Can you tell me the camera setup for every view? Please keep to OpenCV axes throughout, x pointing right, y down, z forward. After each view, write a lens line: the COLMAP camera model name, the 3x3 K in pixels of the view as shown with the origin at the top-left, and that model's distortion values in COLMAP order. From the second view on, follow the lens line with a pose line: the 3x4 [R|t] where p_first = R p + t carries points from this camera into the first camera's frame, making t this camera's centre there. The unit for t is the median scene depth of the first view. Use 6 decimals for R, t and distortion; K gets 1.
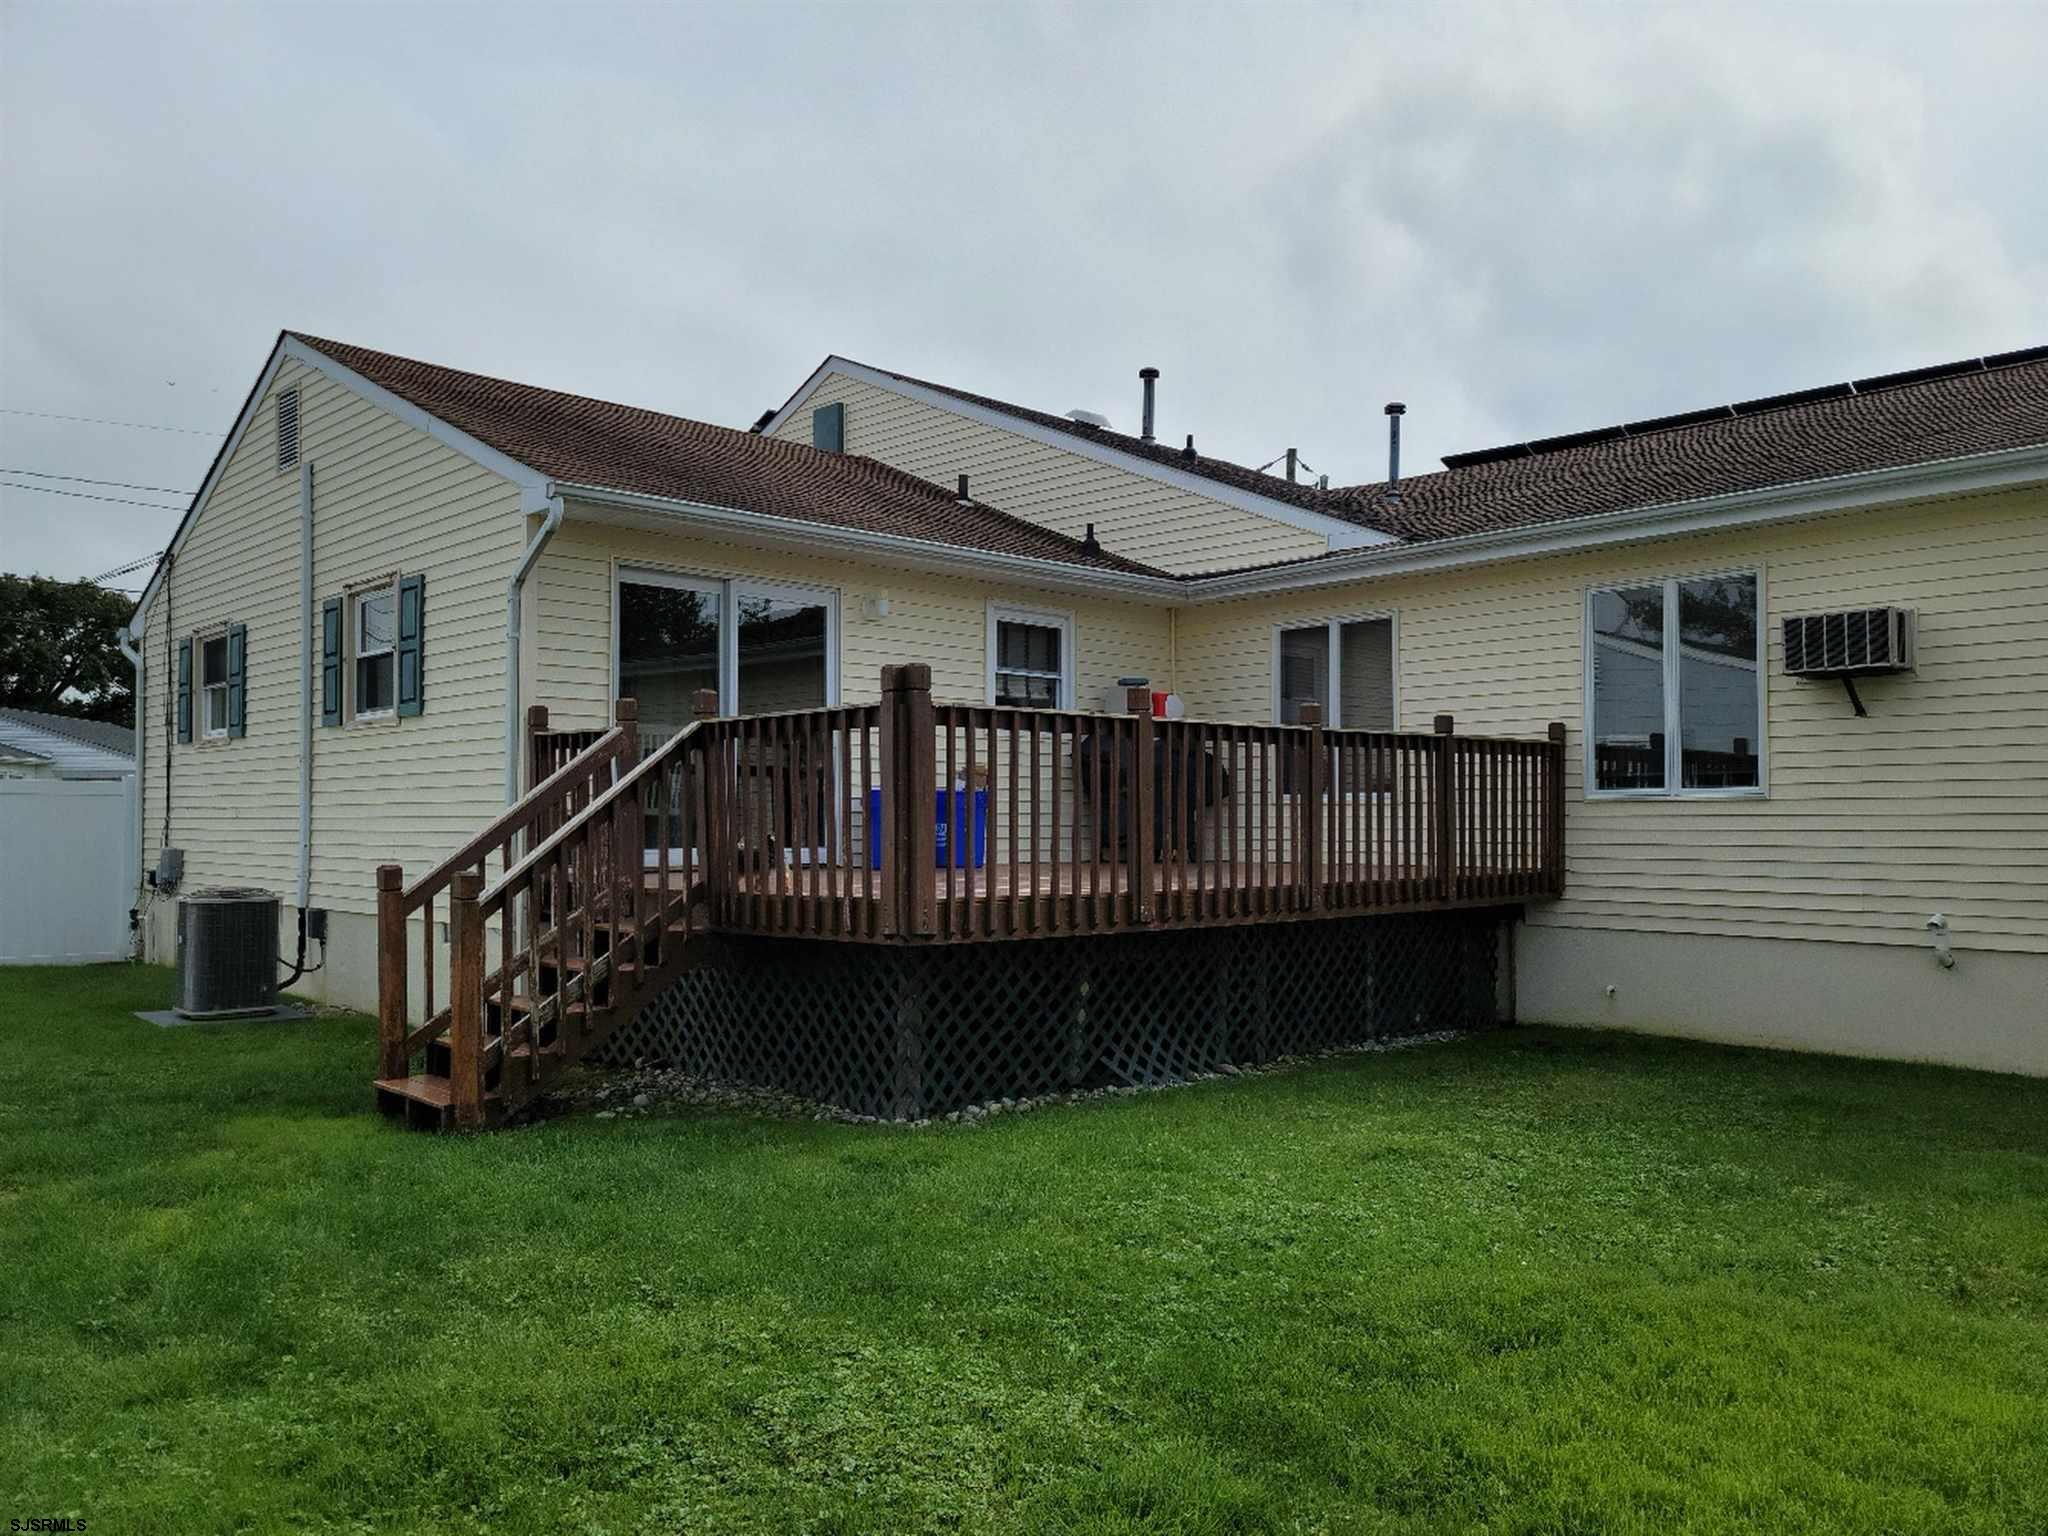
lens RADIAL K [[1487.0, 0, 1023.4], [0, 1487.0, 774.0], [0, 0, 1]] dist [0.062397, -0.042445]
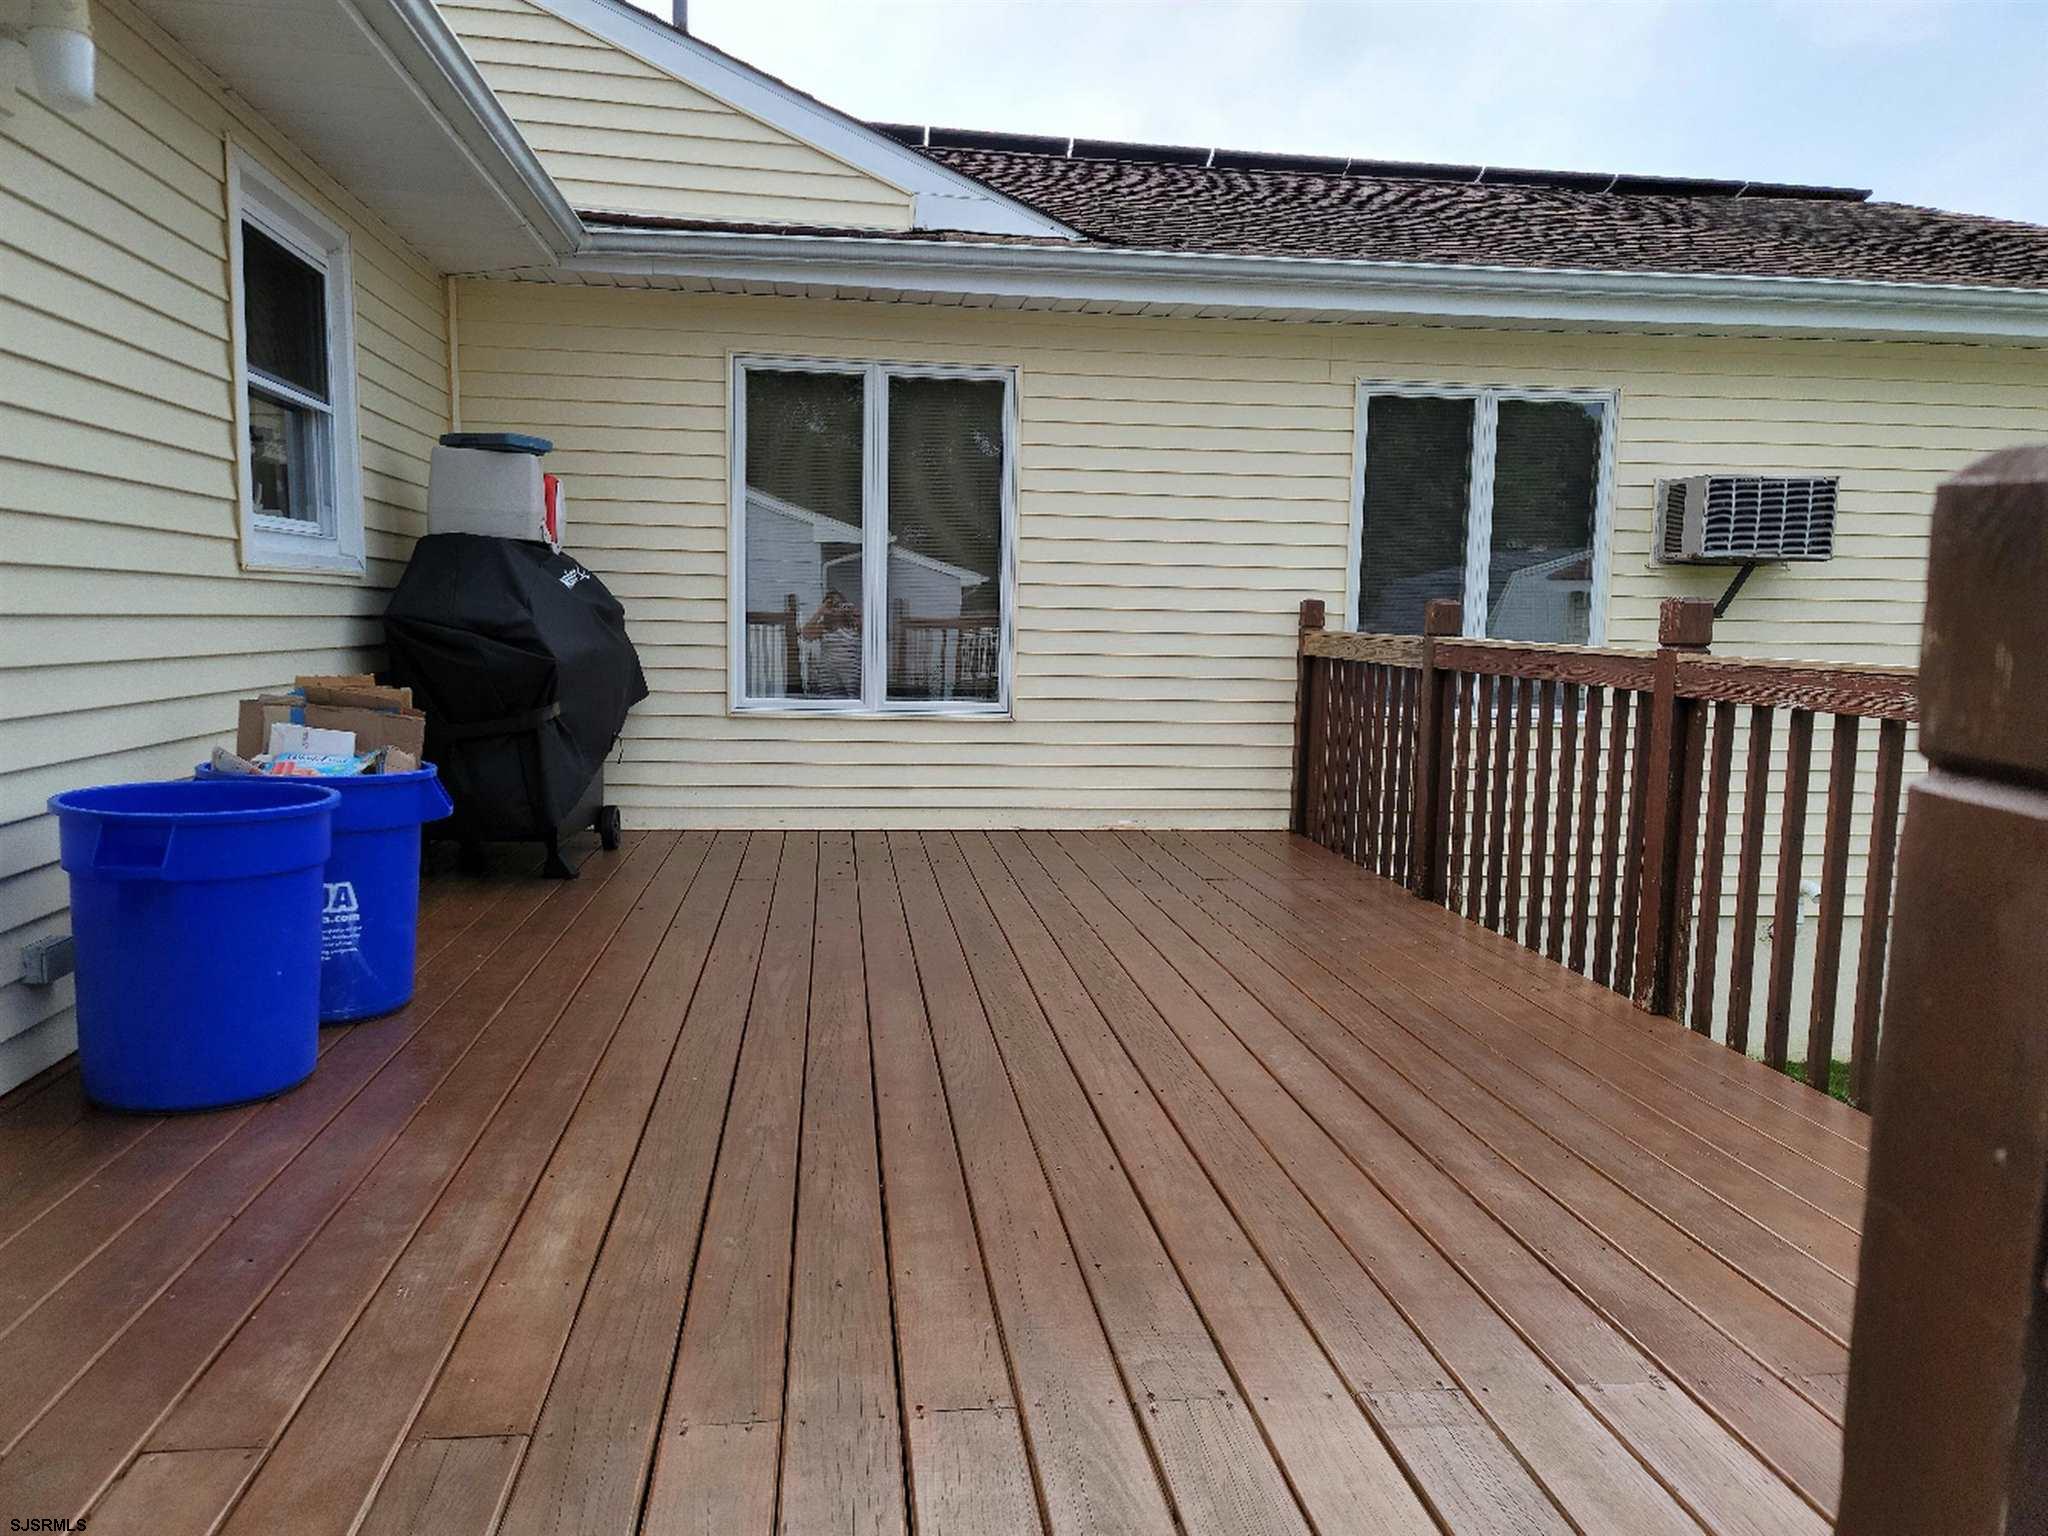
lens RADIAL K [[1487.0, 0, 1026.6], [0, 1487.0, 771.1], [0, 0, 1]] dist [0.062397, -0.042445]
pose [[0.588982, -0.070950, 0.805026, -0.196028], [-0.045191, 0.991688, 0.120464, -0.029638], [-0.806882, -0.107331, 0.580880, 0.662487]]
